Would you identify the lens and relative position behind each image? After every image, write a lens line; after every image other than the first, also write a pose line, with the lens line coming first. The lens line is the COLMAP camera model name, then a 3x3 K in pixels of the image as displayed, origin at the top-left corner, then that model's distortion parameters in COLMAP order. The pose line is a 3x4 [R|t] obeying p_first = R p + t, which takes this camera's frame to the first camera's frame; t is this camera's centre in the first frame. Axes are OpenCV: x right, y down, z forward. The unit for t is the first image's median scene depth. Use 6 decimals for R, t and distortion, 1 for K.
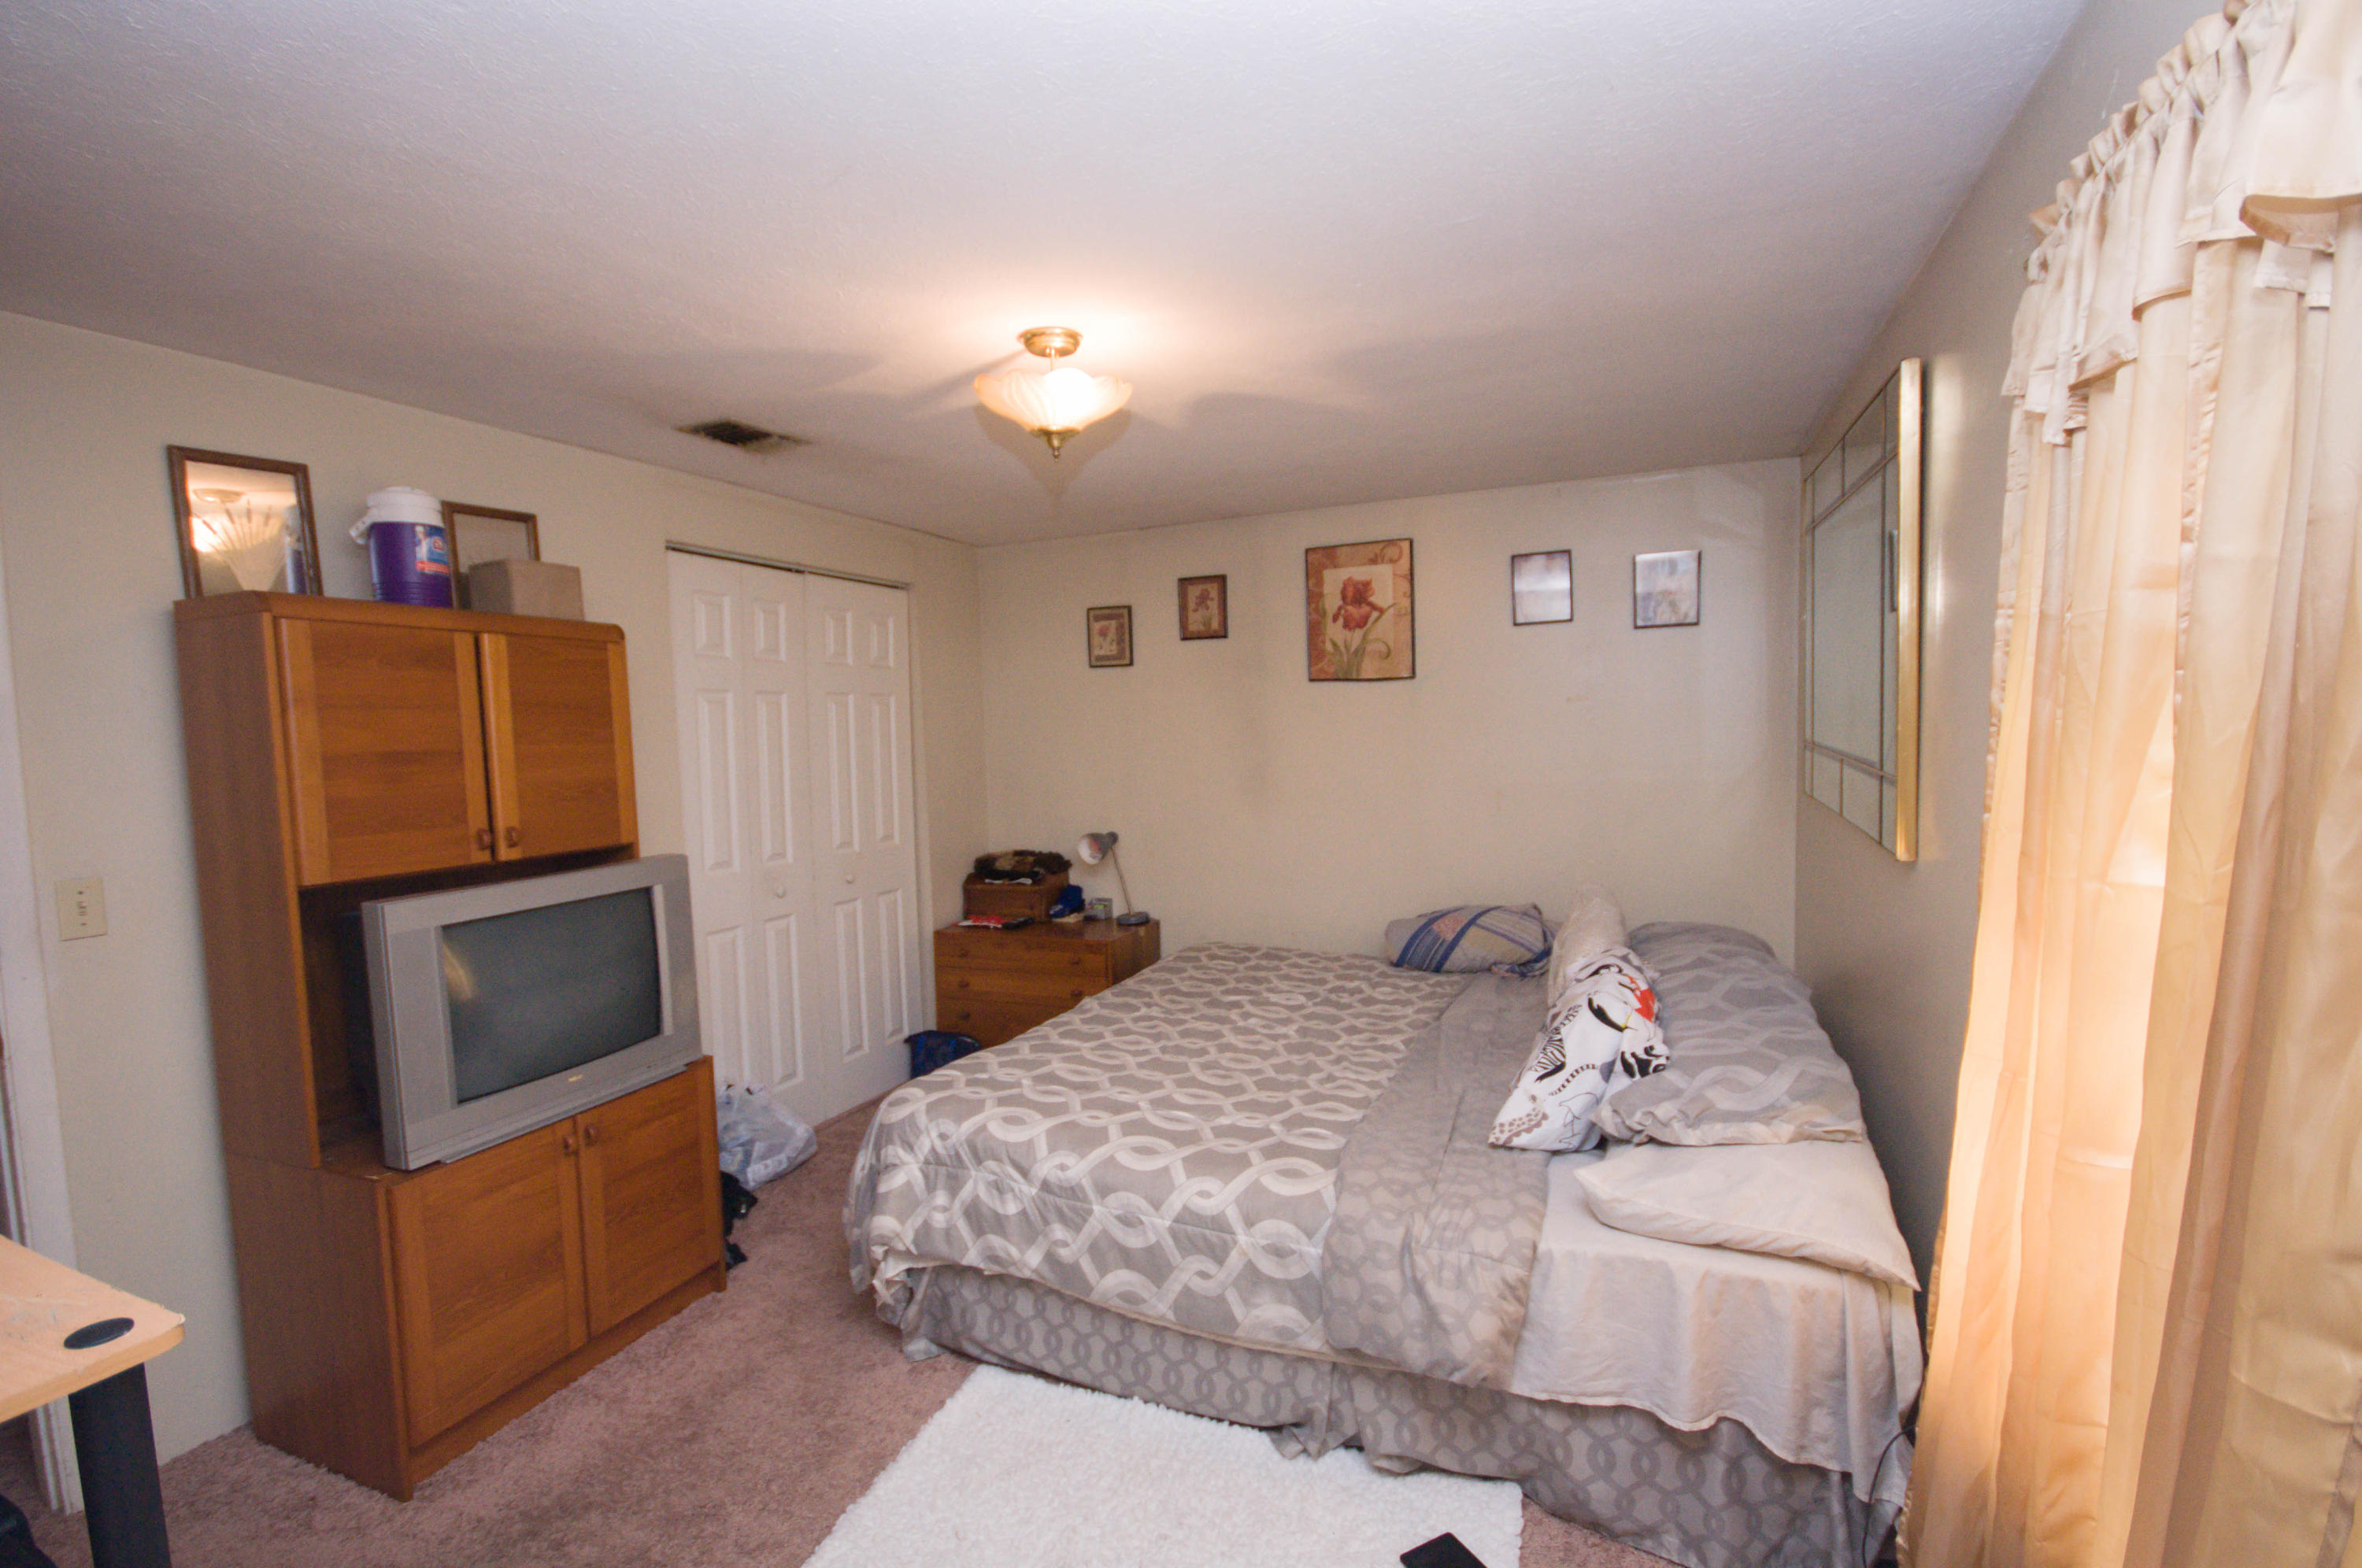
lens RADIAL K [[1010.5, 0, 1181.0], [0, 1010.5, 784.0], [0, 0, 1]] dist [-0.000967, 0.000002]
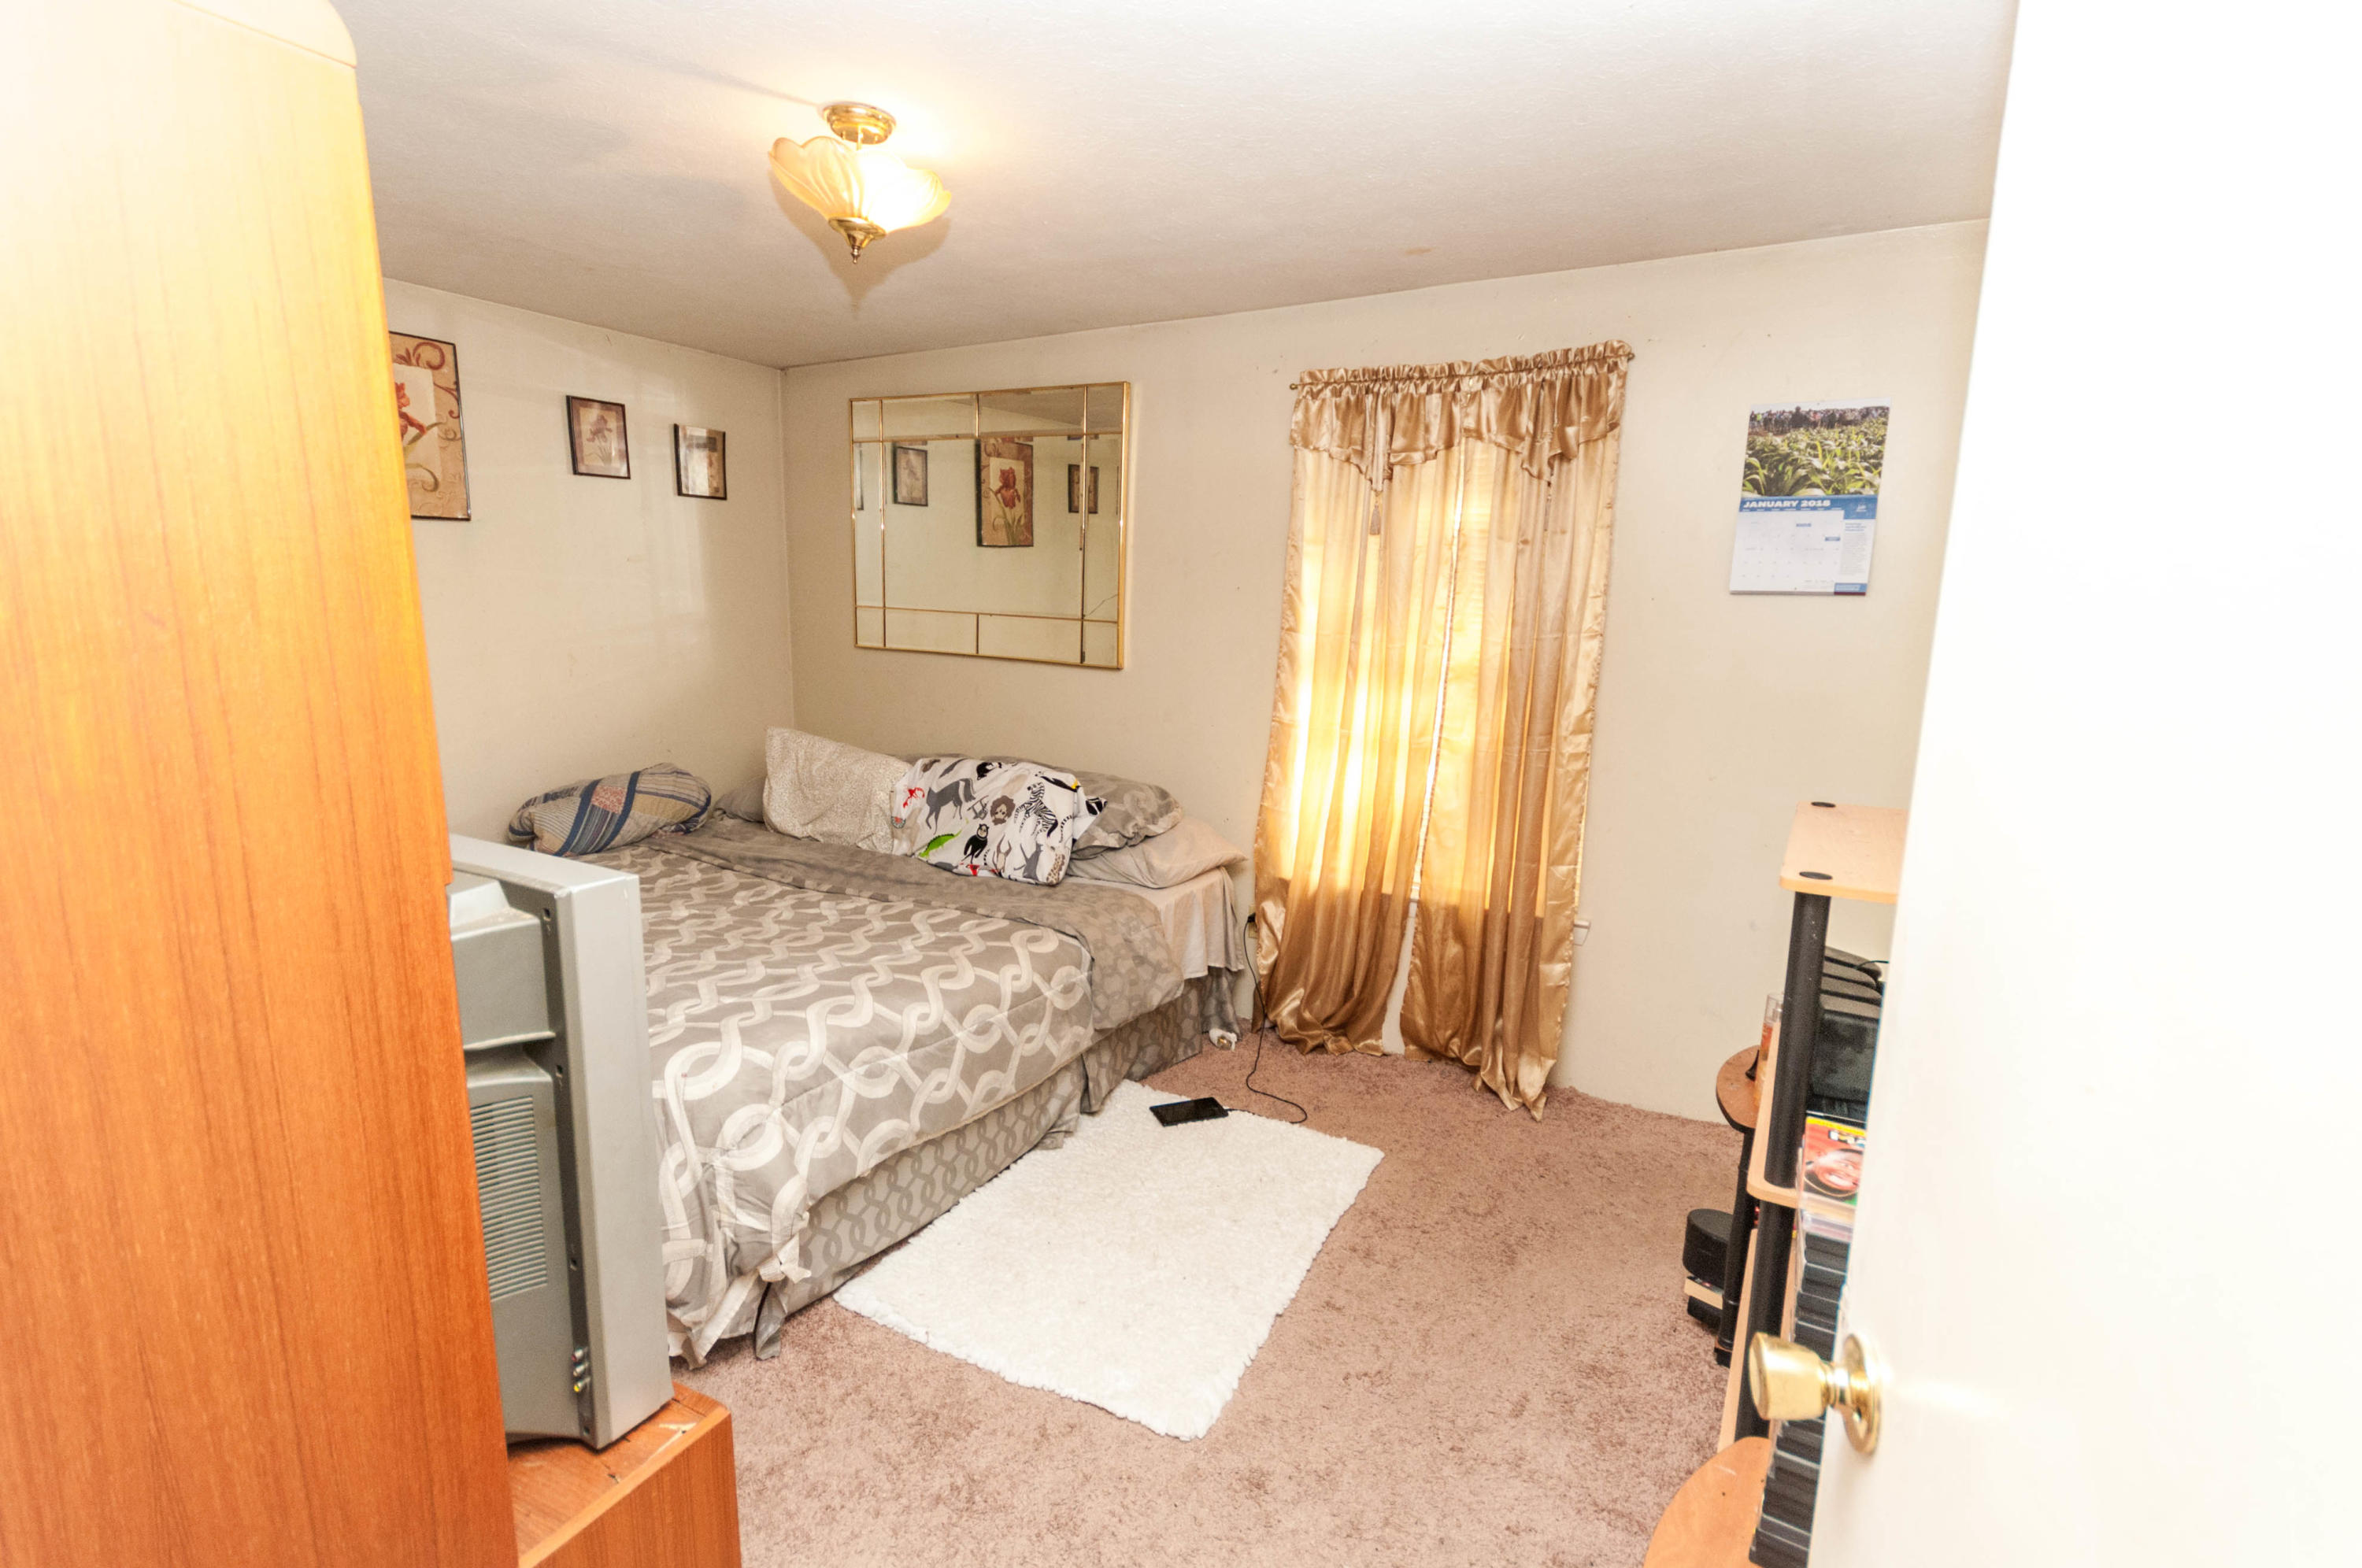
lens RADIAL K [[1010.5, 0, 1181.0], [0, 1010.5, 784.0], [0, 0, 1]] dist [-0.000967, 0.000002]
pose [[0.172139, -0.152998, 0.973119, -0.971428], [0.042236, 0.988103, 0.147882, 0.019125], [-0.984167, 0.015645, 0.176553, 0.560205]]
